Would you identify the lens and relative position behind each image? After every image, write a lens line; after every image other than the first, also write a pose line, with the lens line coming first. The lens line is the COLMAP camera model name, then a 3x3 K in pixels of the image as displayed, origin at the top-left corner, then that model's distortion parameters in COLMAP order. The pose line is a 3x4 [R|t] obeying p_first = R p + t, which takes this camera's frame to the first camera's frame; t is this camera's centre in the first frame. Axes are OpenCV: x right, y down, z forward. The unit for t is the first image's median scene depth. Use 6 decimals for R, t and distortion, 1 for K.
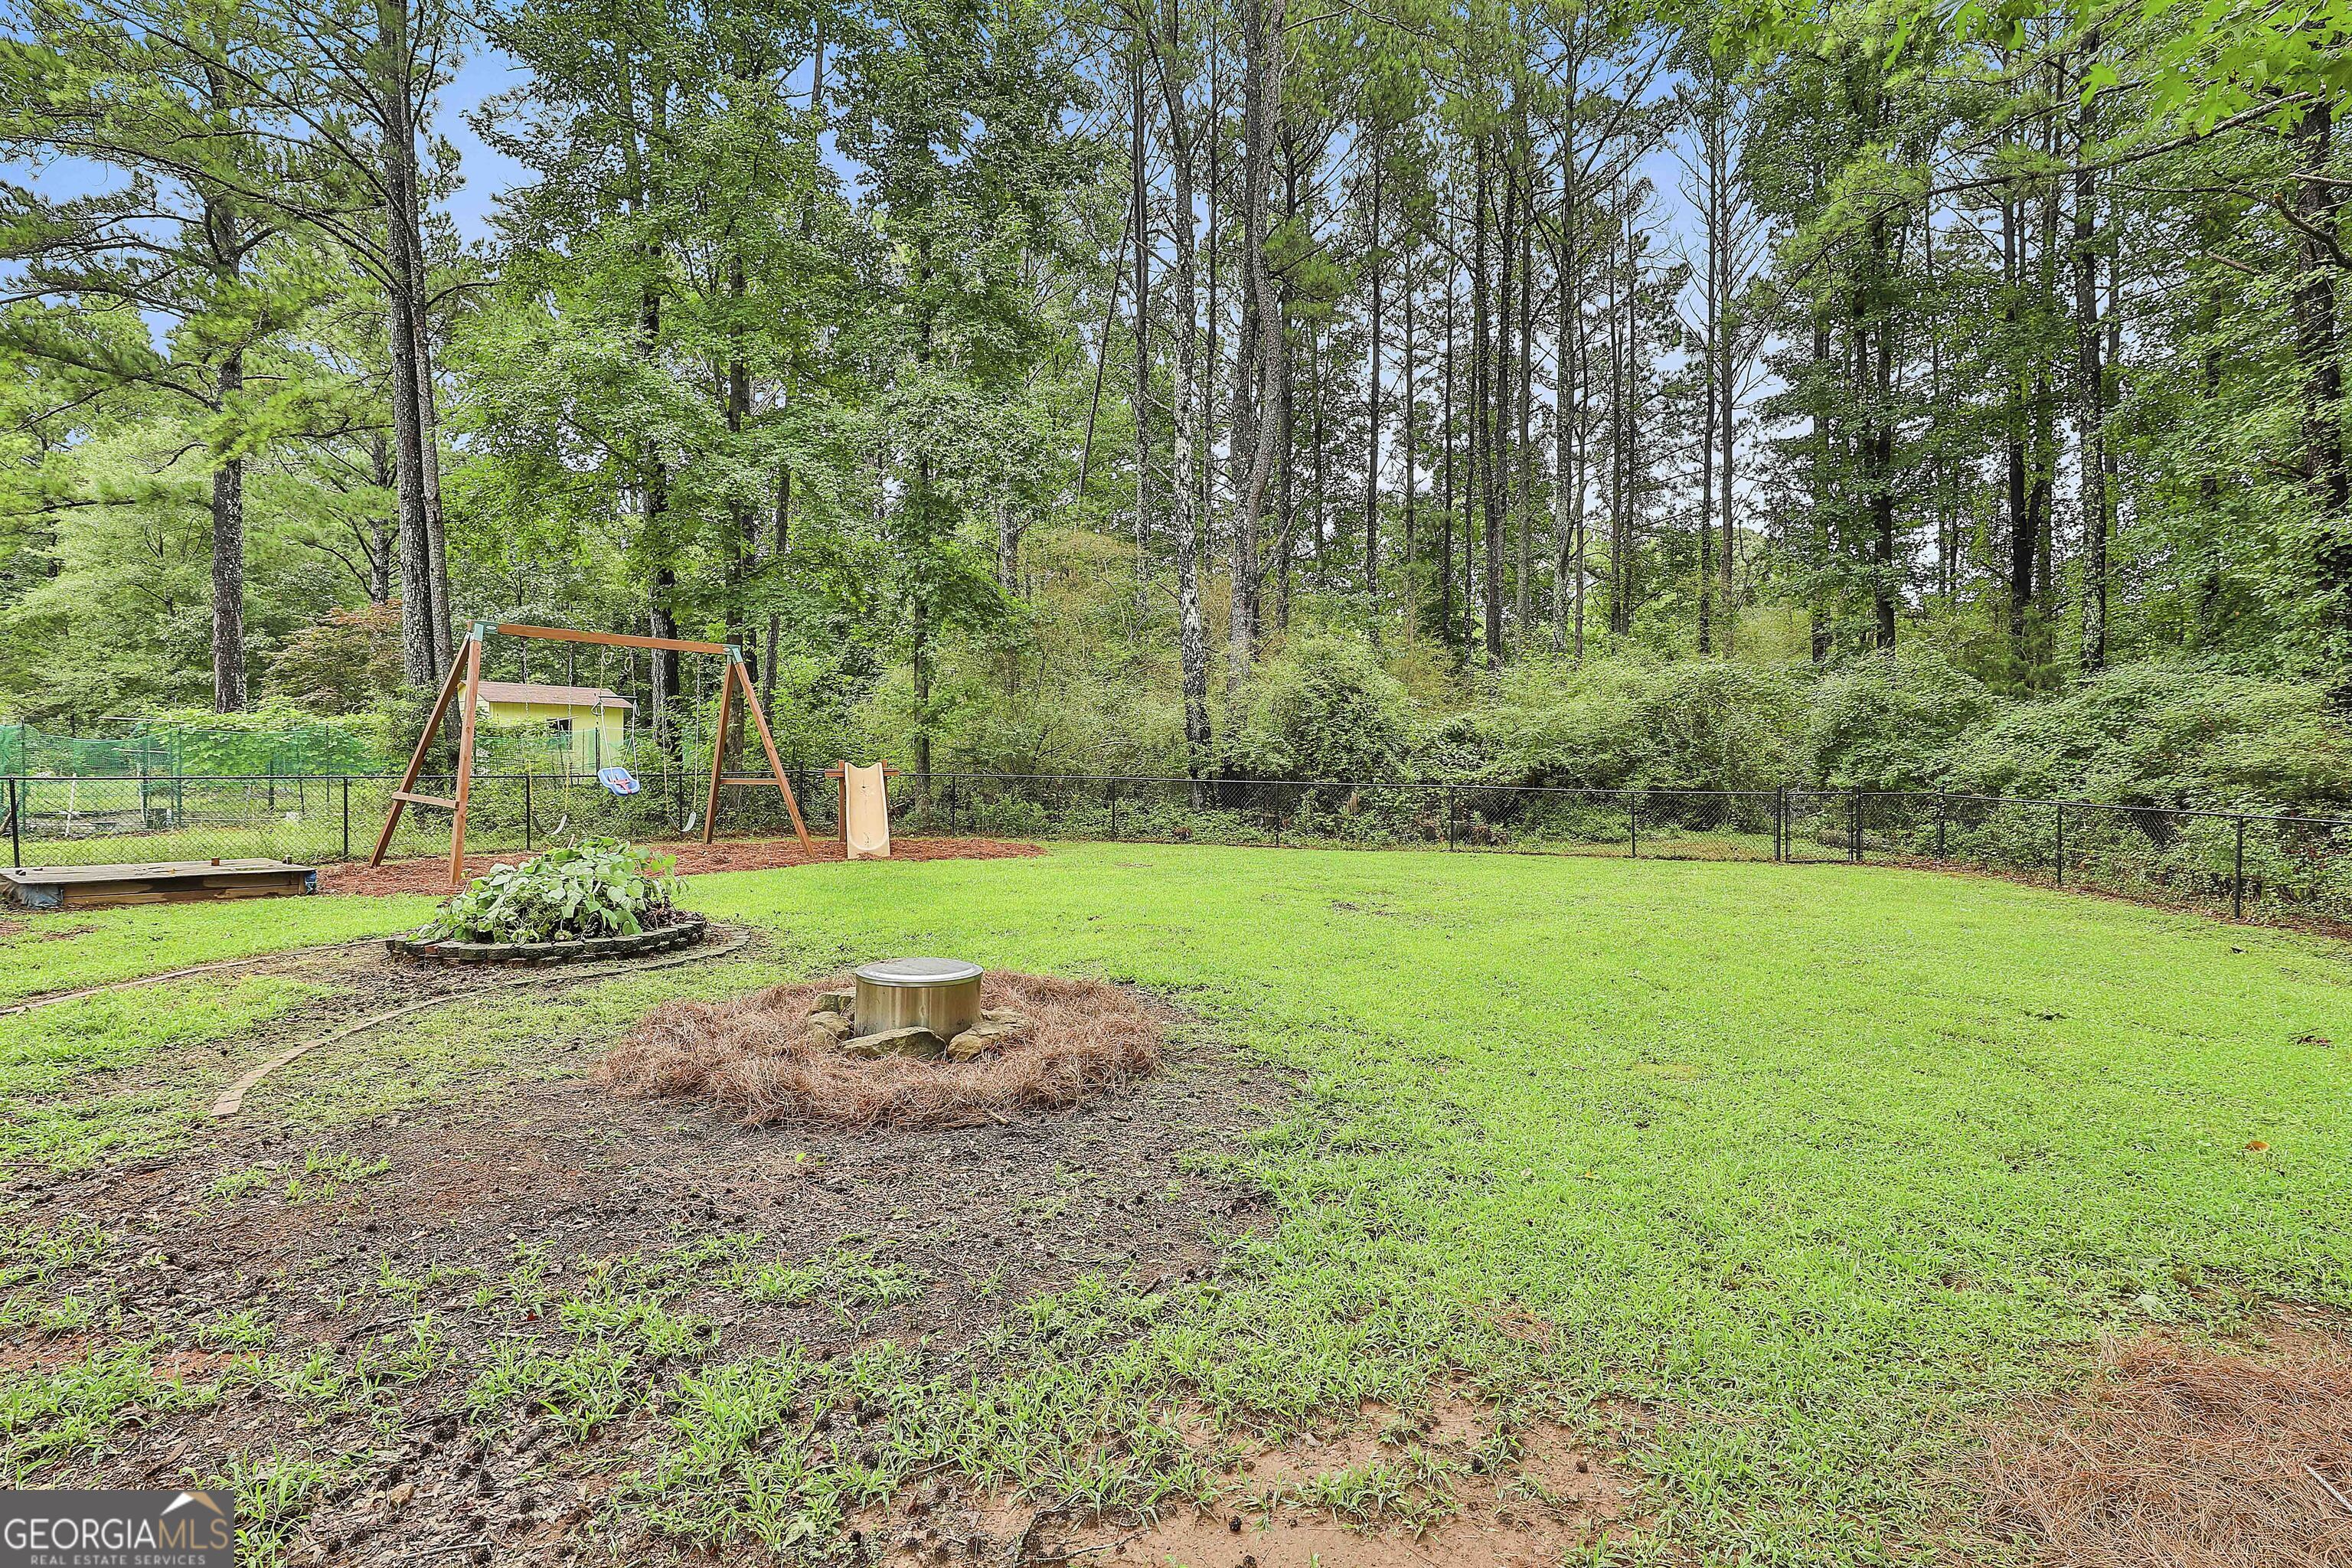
lens RADIAL K [[1135.4, 0, 1181.7], [0, 1135.4, 775.2], [0, 0, 1]] dist [-0.002083, 0.003692]
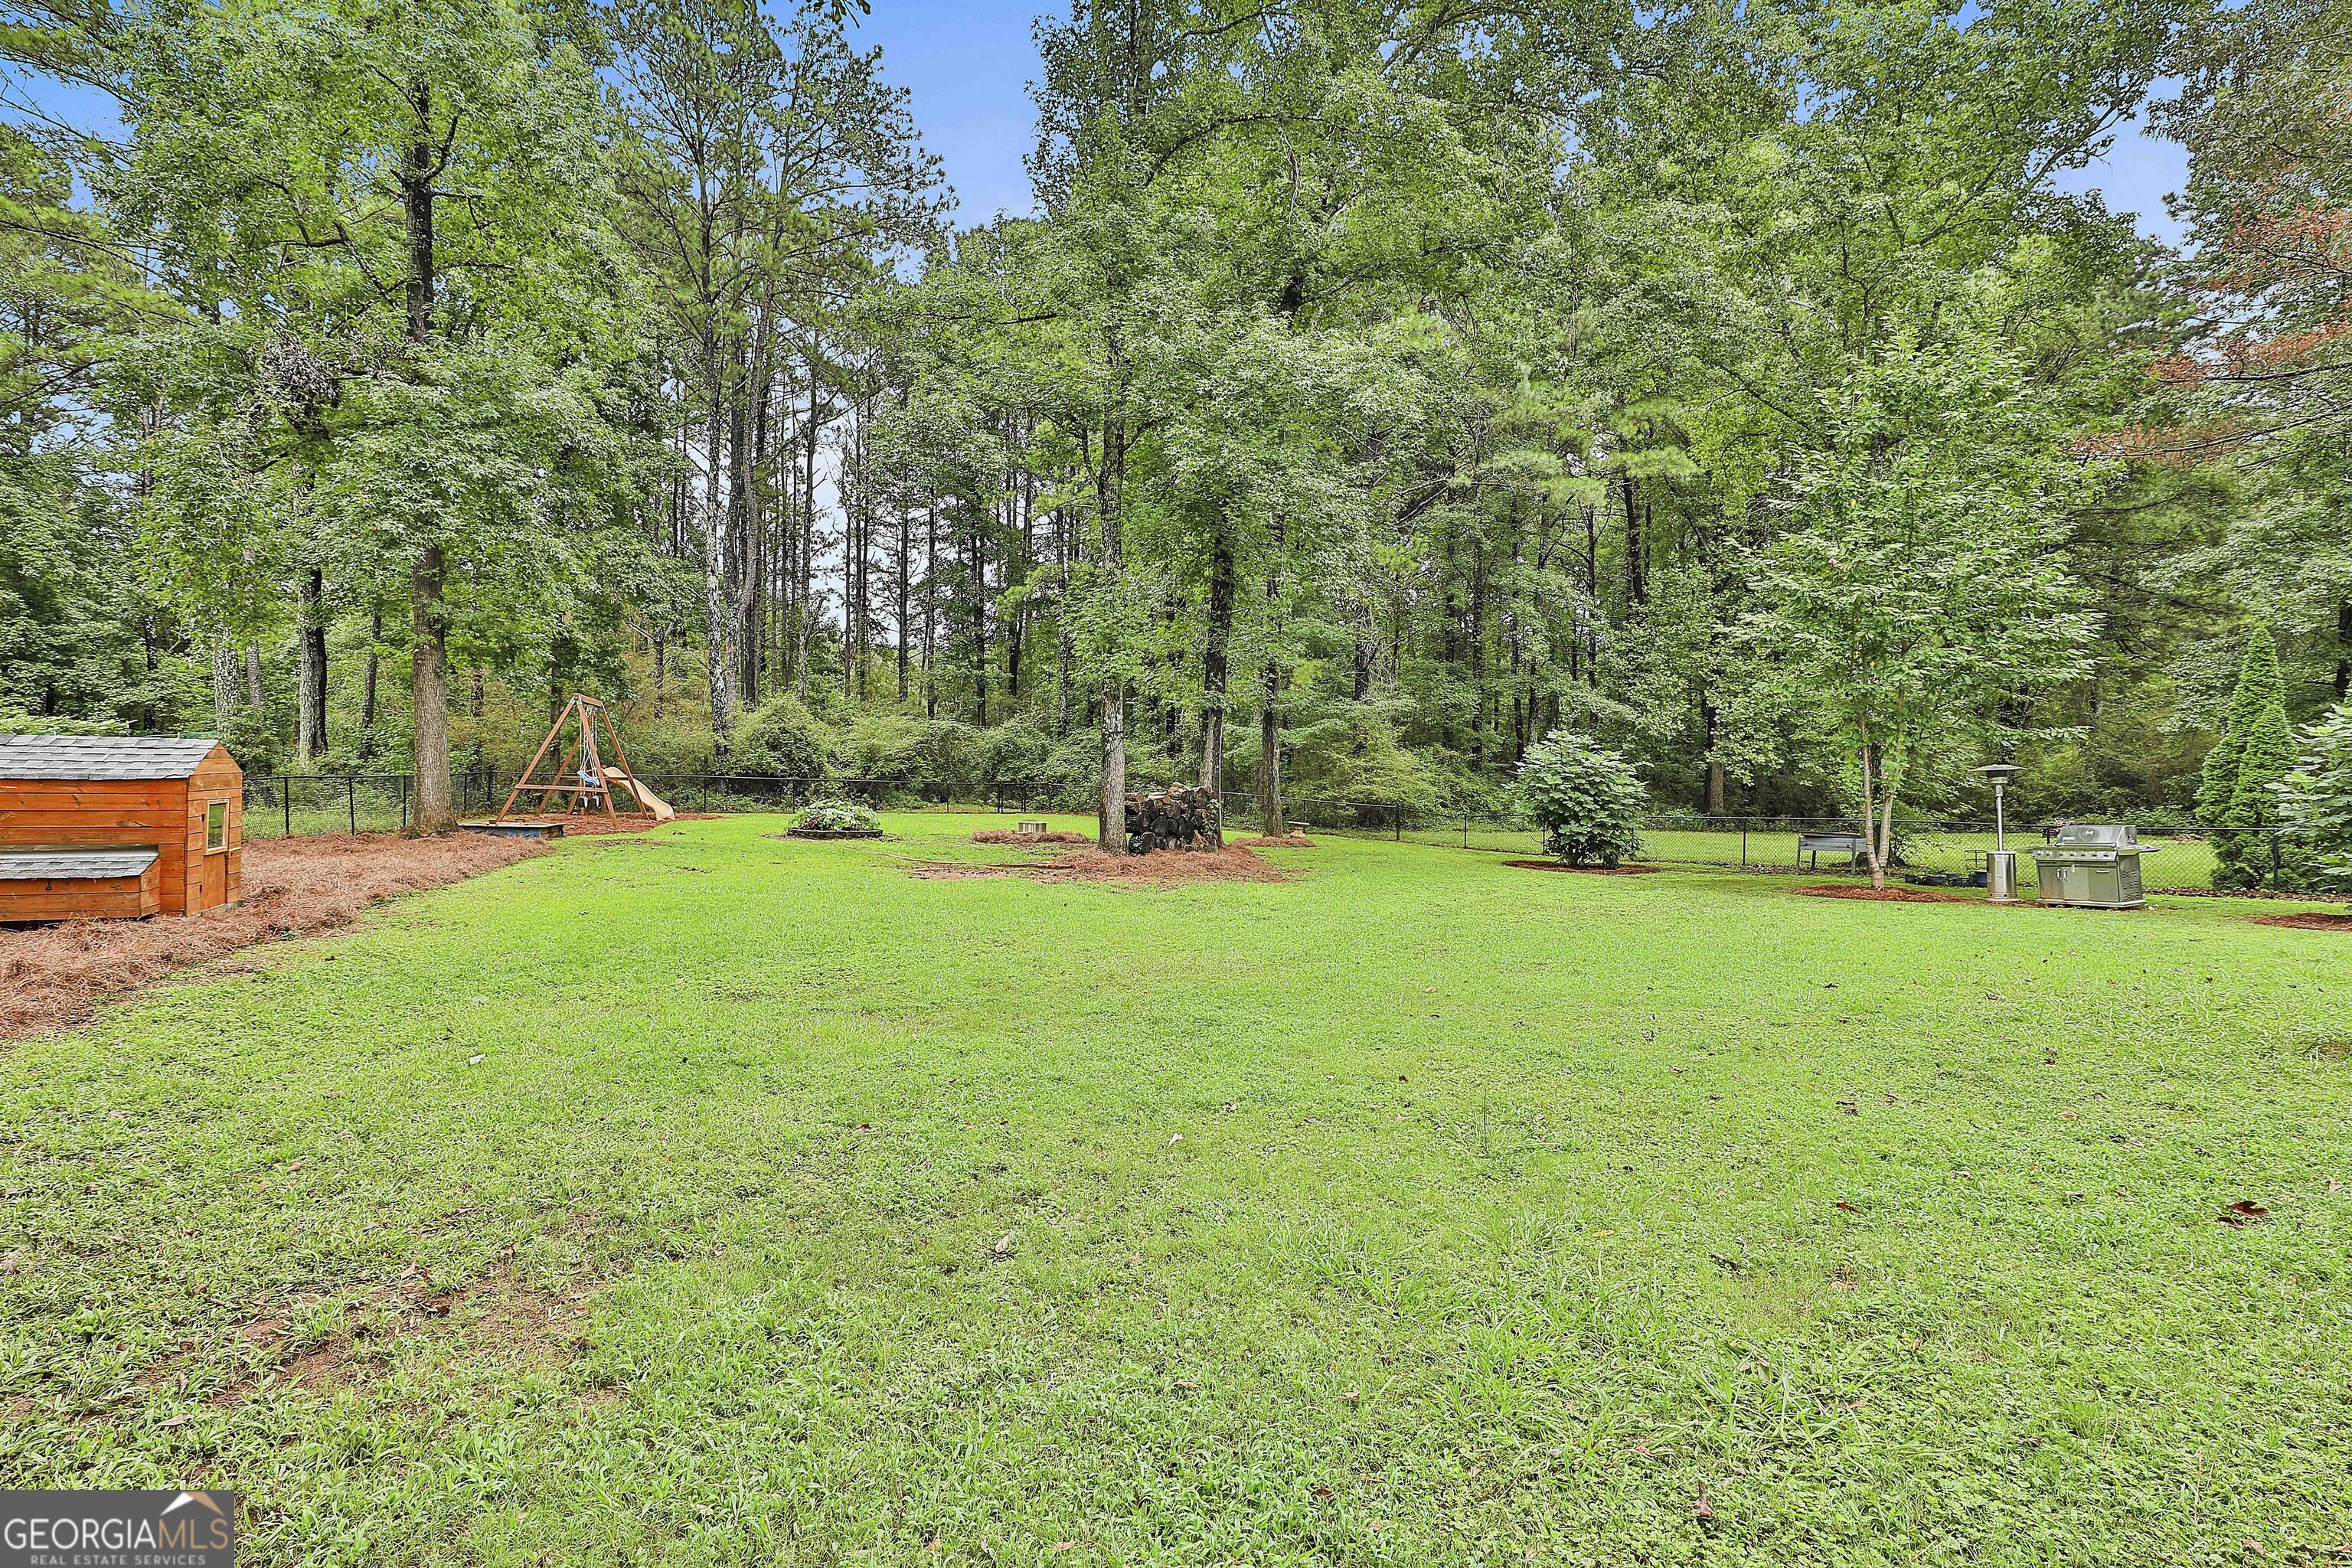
lens RADIAL K [[1135.4, 0, 1181.7], [0, 1135.4, 775.2], [0, 0, 1]] dist [-0.002083, 0.003692]
pose [[0.600269, 0.003150, 0.799792, -0.929430], [-0.004832, 0.999988, -0.000312, -0.001798], [-0.799783, -0.003677, 0.600278, -0.582543]]
